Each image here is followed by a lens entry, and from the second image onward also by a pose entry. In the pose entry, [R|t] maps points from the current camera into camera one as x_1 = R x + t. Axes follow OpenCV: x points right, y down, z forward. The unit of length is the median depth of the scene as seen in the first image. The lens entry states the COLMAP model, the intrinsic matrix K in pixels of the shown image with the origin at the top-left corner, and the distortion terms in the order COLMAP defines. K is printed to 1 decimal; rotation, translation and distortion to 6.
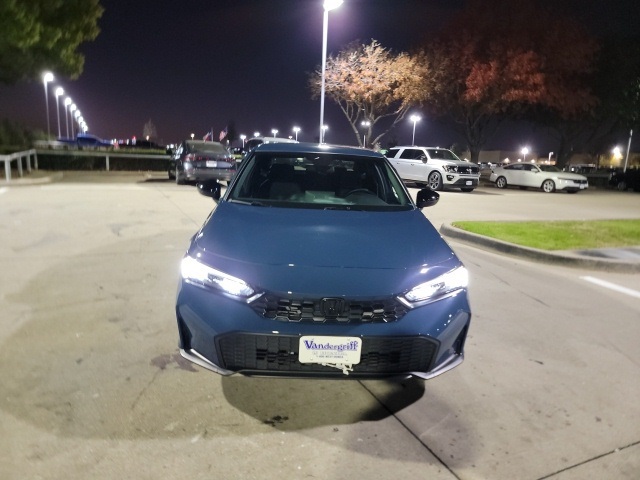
lens RADIAL K [[444.2, 0, 324.5], [0, 444.2, 241.7], [0, 0, 1]] dist [0.064517, -0.074052]
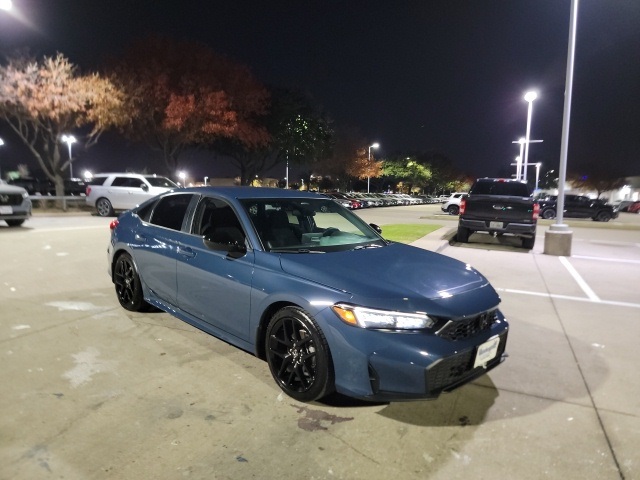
lens RADIAL K [[444.2, 0, 324.5], [0, 444.2, 241.7], [0, 0, 1]] dist [0.064517, -0.074052]
pose [[0.730881, -0.101243, 0.674954, -0.139152], [0.133891, 0.990989, 0.003663, -0.018146], [-0.669243, 0.087693, 0.737851, 0.033998]]
